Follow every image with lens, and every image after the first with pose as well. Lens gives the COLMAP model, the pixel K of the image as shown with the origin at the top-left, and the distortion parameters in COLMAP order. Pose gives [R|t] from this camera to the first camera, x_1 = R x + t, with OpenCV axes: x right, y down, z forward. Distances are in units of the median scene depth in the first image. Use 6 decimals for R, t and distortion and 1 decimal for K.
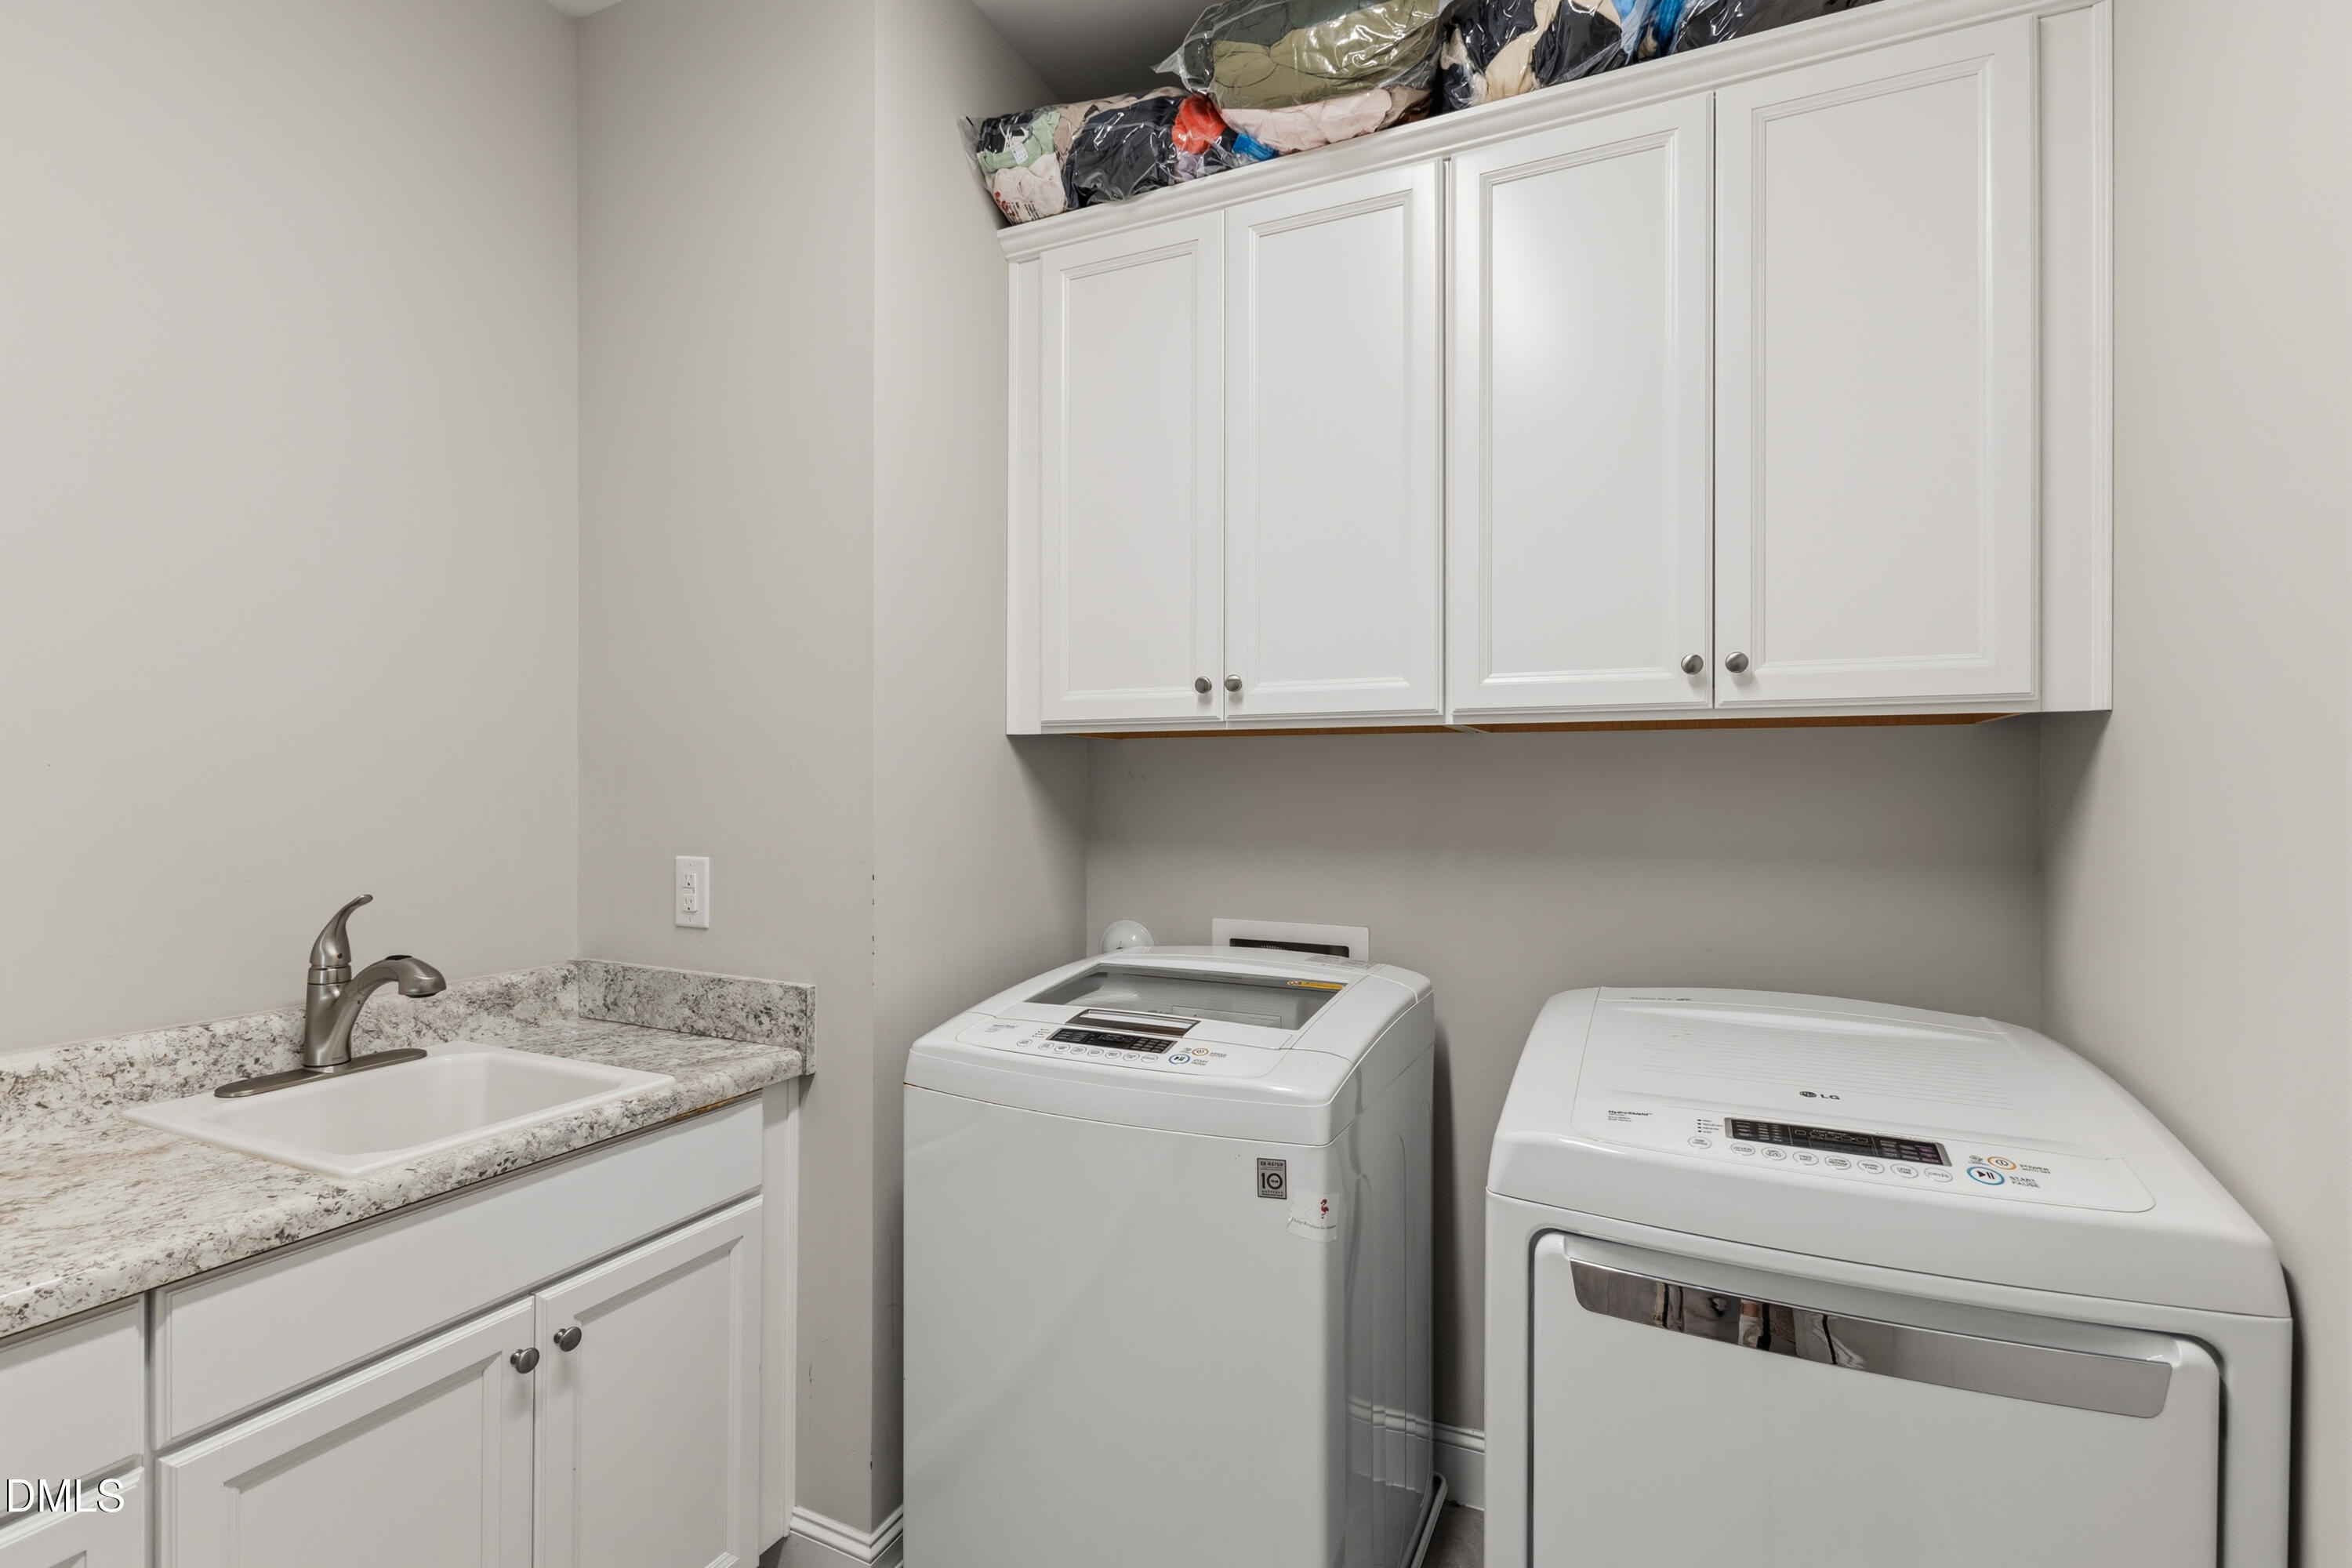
lens RADIAL K [[1079.3, 0, 1186.2], [0, 1079.3, 781.0], [0, 0, 1]] dist [0.003014, 0.000060]
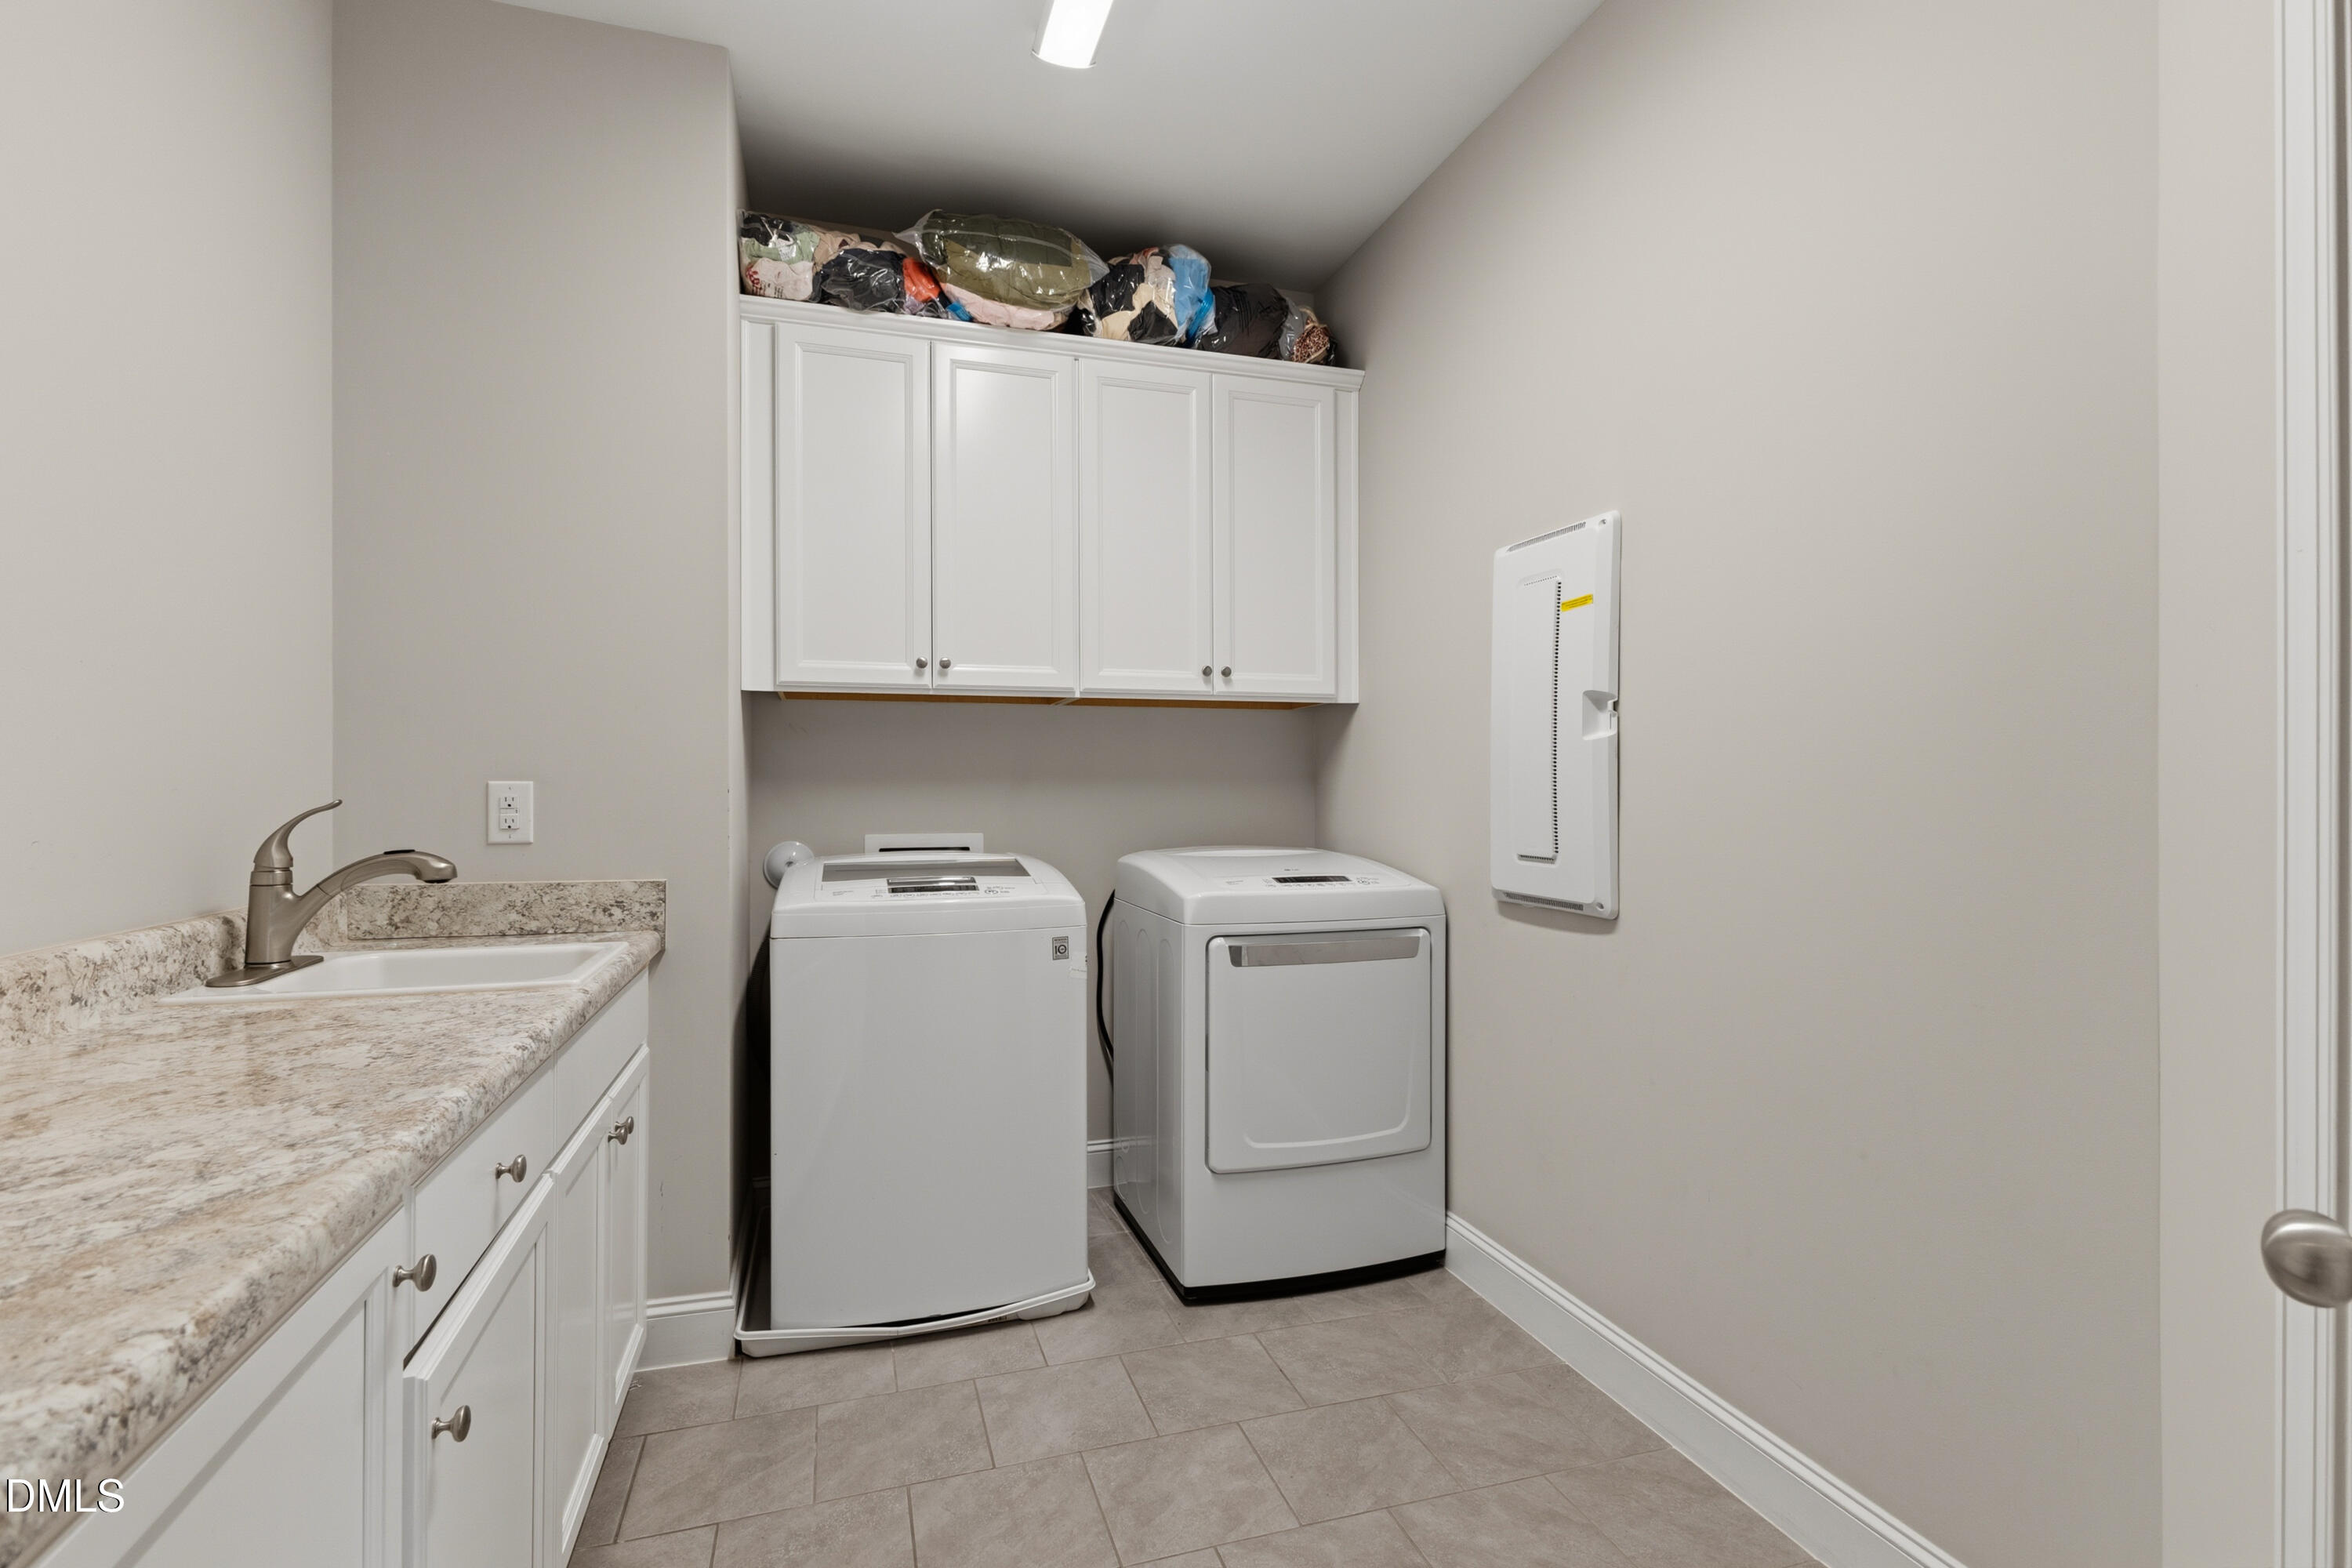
lens RADIAL K [[1079.3, 0, 1167.4], [0, 1079.3, 781.7], [0, 0, 1]] dist [0.003014, 0.000060]
pose [[0.739225, -0.000972, 0.673458, -0.746764], [0.002334, 0.999997, -0.001118, 0.077185], [-0.673455, 0.002398, 0.739224, -0.317450]]
